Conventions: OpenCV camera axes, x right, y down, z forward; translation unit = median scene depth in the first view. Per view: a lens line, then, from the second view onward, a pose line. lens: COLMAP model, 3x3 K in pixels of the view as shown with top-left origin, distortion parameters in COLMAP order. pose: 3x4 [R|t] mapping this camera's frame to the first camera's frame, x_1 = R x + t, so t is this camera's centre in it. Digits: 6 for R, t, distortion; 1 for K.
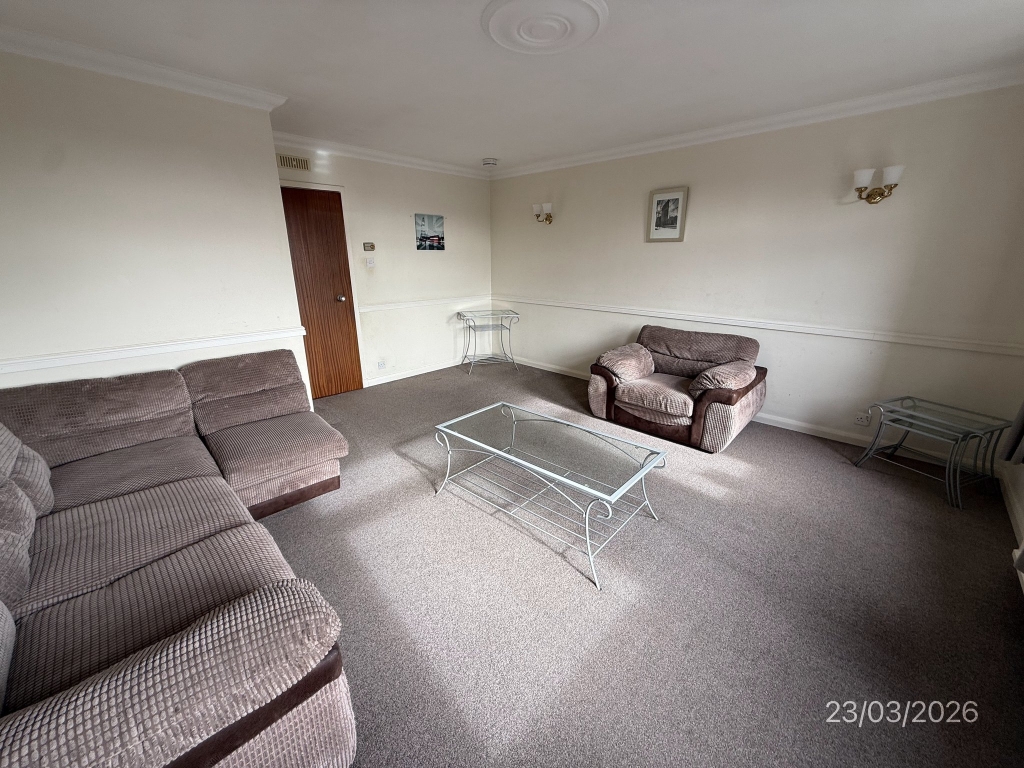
lens RADIAL K [[410.5, 0, 514.1], [0, 410.5, 381.9], [0, 0, 1]] dist [0.001960, 0.000558]
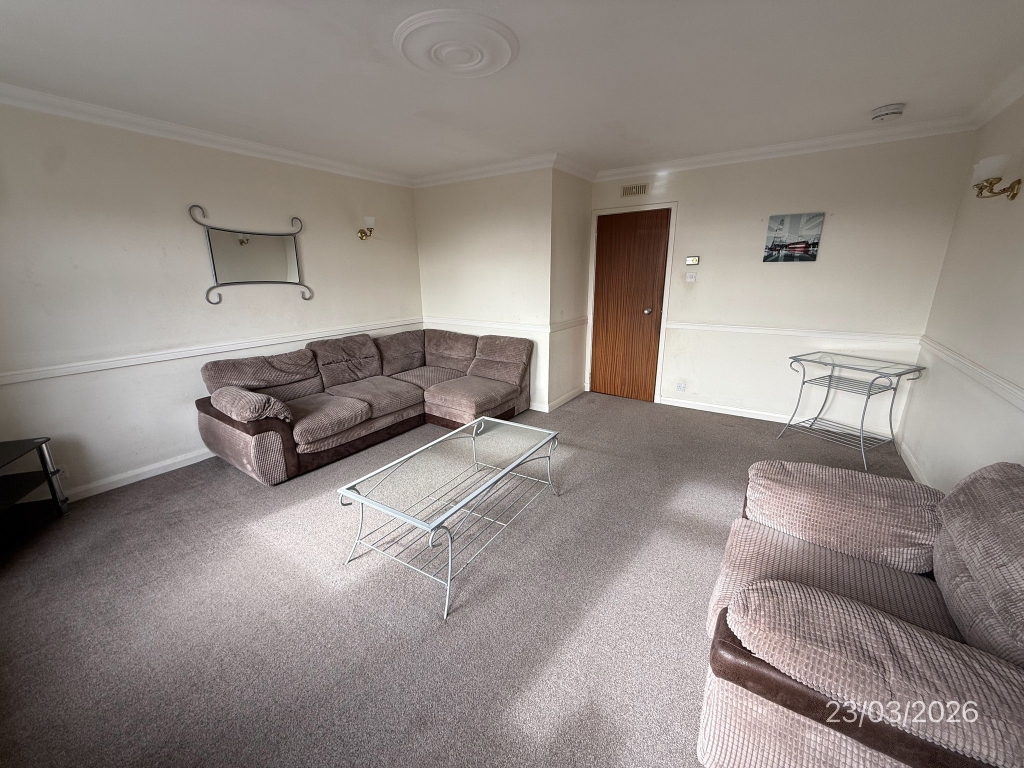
lens RADIAL K [[410.5, 0, 507.7], [0, 410.5, 382.1], [0, 0, 1]] dist [0.001960, 0.000558]
pose [[0.148123, 0.255828, -0.955307, 0.500252], [-0.280956, 0.937048, 0.207375, -0.134443], [0.948221, 0.237682, 0.210675, 0.431942]]
